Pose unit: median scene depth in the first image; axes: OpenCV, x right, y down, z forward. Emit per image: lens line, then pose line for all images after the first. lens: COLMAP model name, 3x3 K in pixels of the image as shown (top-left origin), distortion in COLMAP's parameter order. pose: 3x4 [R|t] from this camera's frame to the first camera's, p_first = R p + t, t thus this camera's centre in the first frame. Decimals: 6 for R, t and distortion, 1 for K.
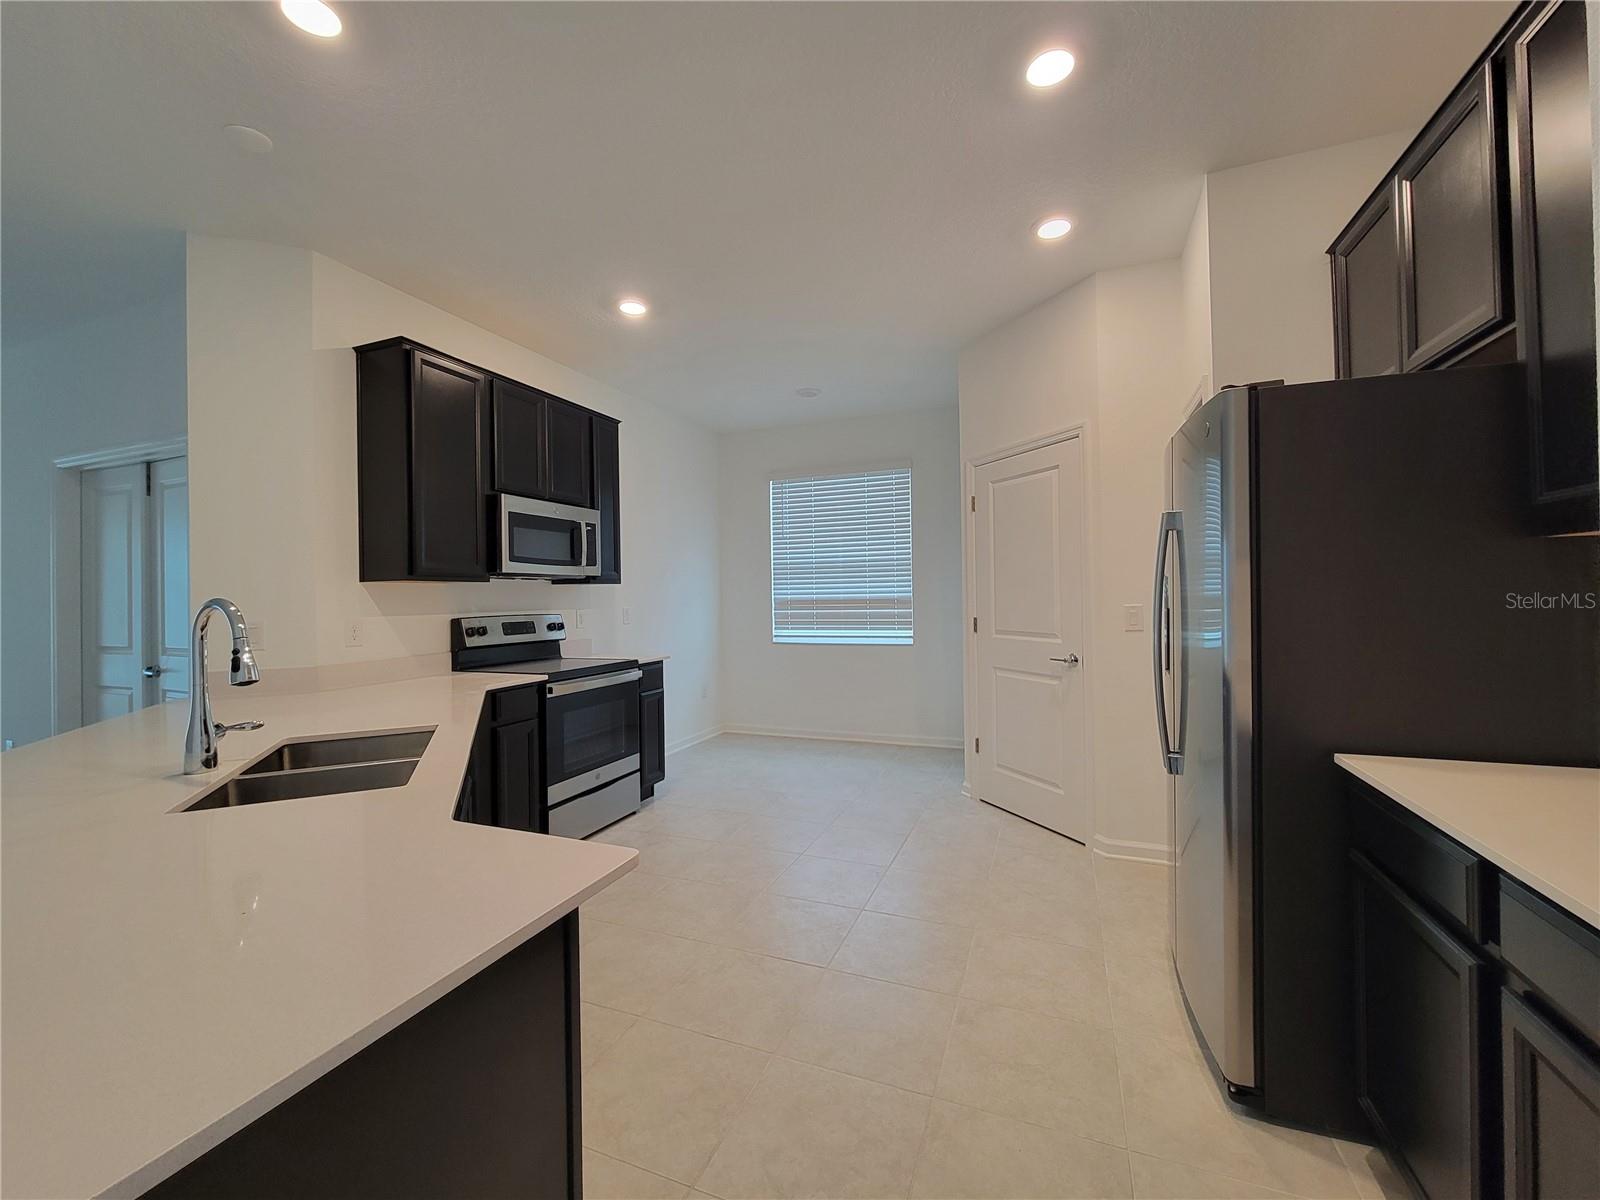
lens RADIAL K [[653.6, 0, 800.3], [0, 653.6, 595.6], [0, 0, 1]] dist [-0.002613, -0.001323]
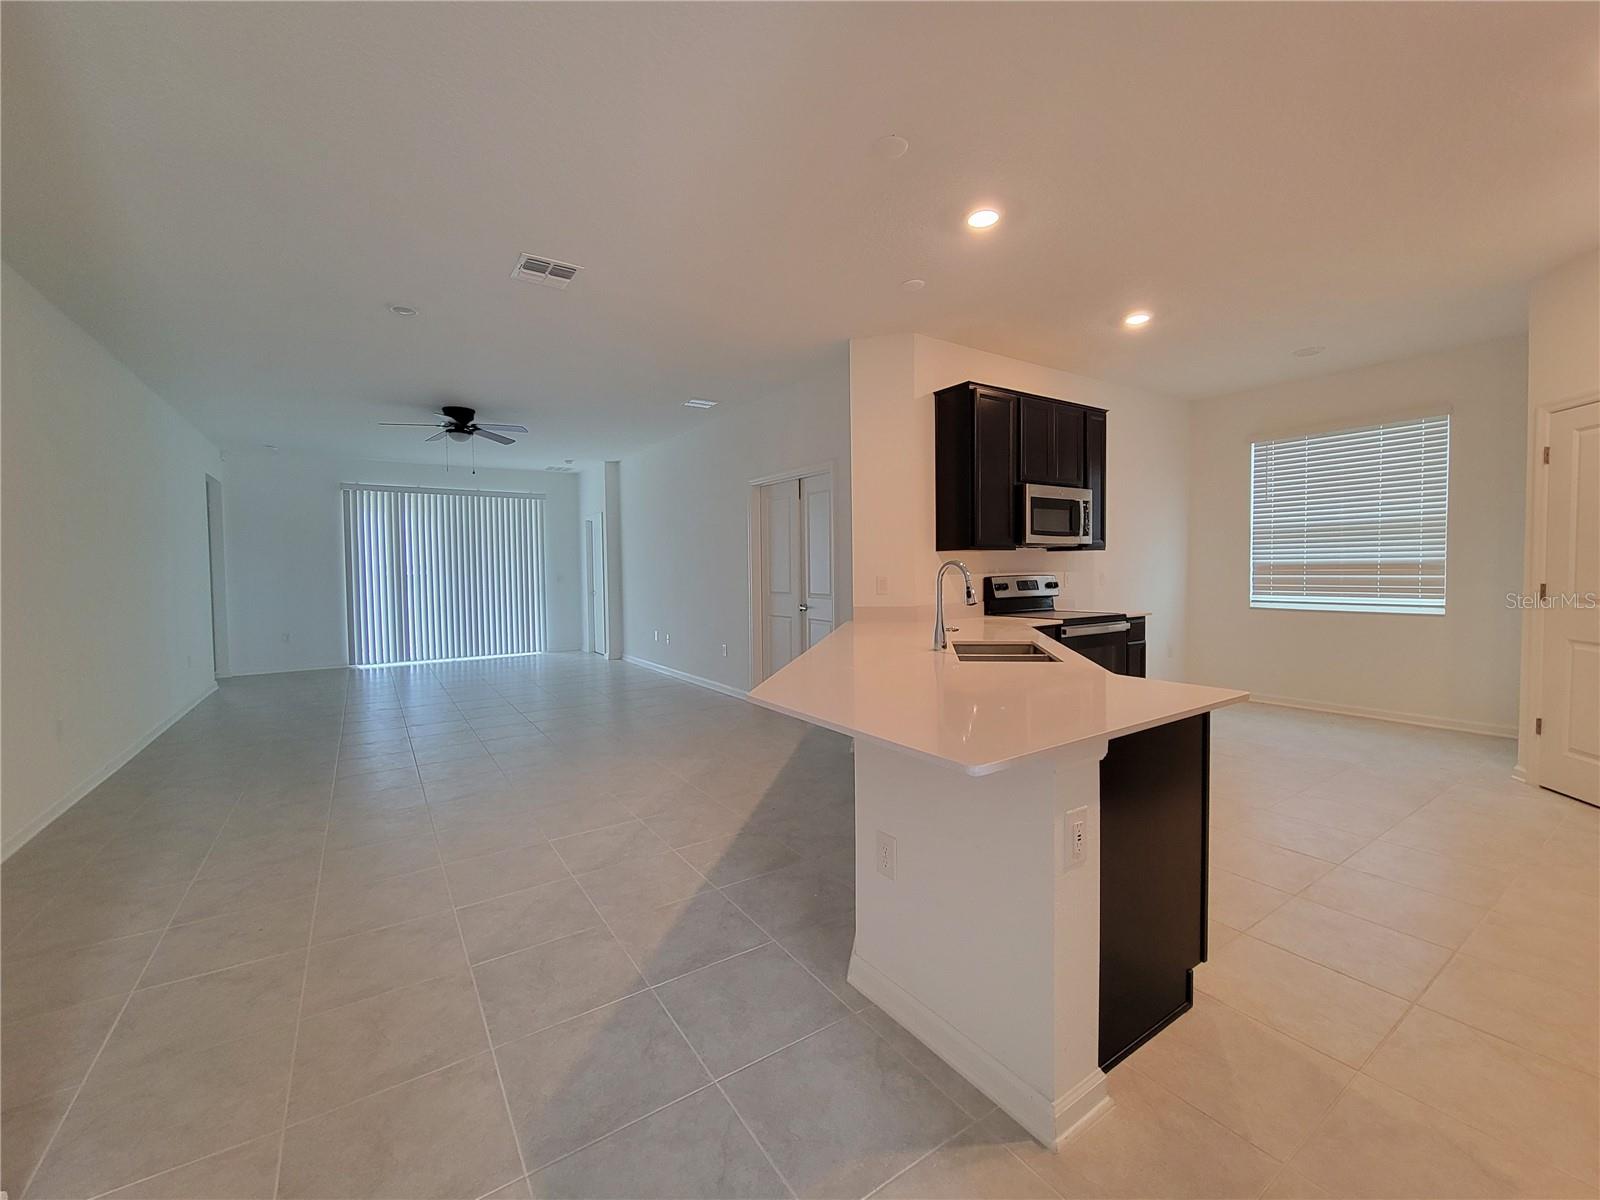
lens RADIAL K [[653.6, 0, 796.4], [0, 653.6, 595.2], [0, 0, 1]] dist [-0.002613, -0.001323]
pose [[0.819717, 0.026938, -0.572136, -0.061129], [0.001907, 0.998760, 0.049757, 0.003499], [0.572766, -0.041878, 0.818648, -0.315582]]
